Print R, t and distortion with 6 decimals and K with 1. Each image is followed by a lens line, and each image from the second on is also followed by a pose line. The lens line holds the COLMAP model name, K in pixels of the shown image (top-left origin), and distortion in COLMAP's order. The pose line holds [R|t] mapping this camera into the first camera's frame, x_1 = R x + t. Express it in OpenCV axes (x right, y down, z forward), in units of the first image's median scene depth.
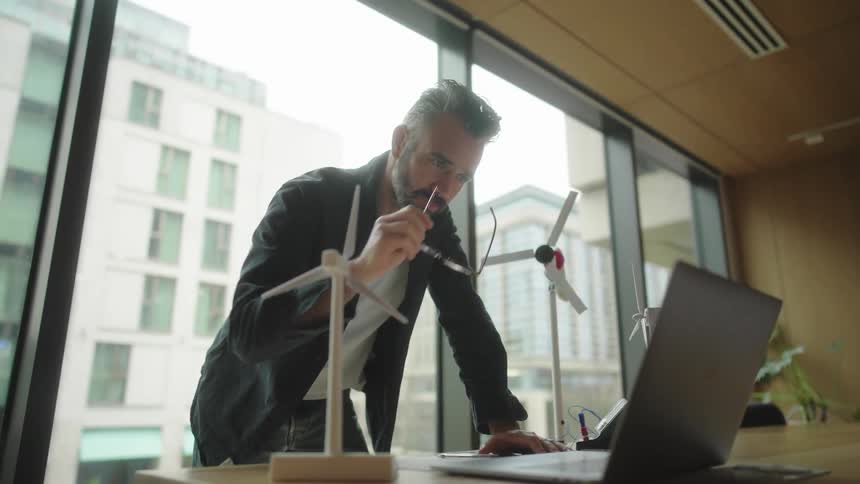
lens RADIAL K [[643.4, 0, 420.3], [0, 643.4, 237.1], [0, 0, 1]] dist [-0.042554, 0.048853]
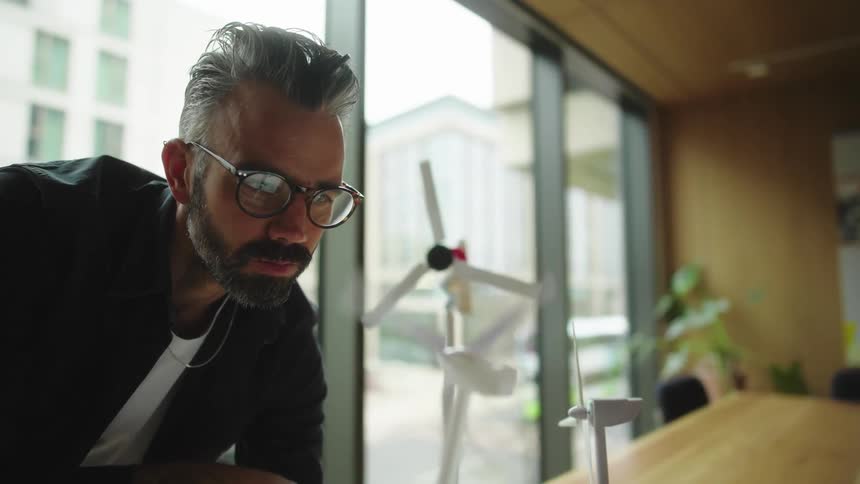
lens RADIAL K [[643.4, 0, 446.0], [0, 643.4, 250.9], [0, 0, 1]] dist [-0.042554, 0.048853]
pose [[0.987061, 0.001559, 0.160338, 0.039129], [-0.028391, 0.985853, 0.165193, -0.036633], [-0.157812, -0.167608, 0.973141, 0.144817]]
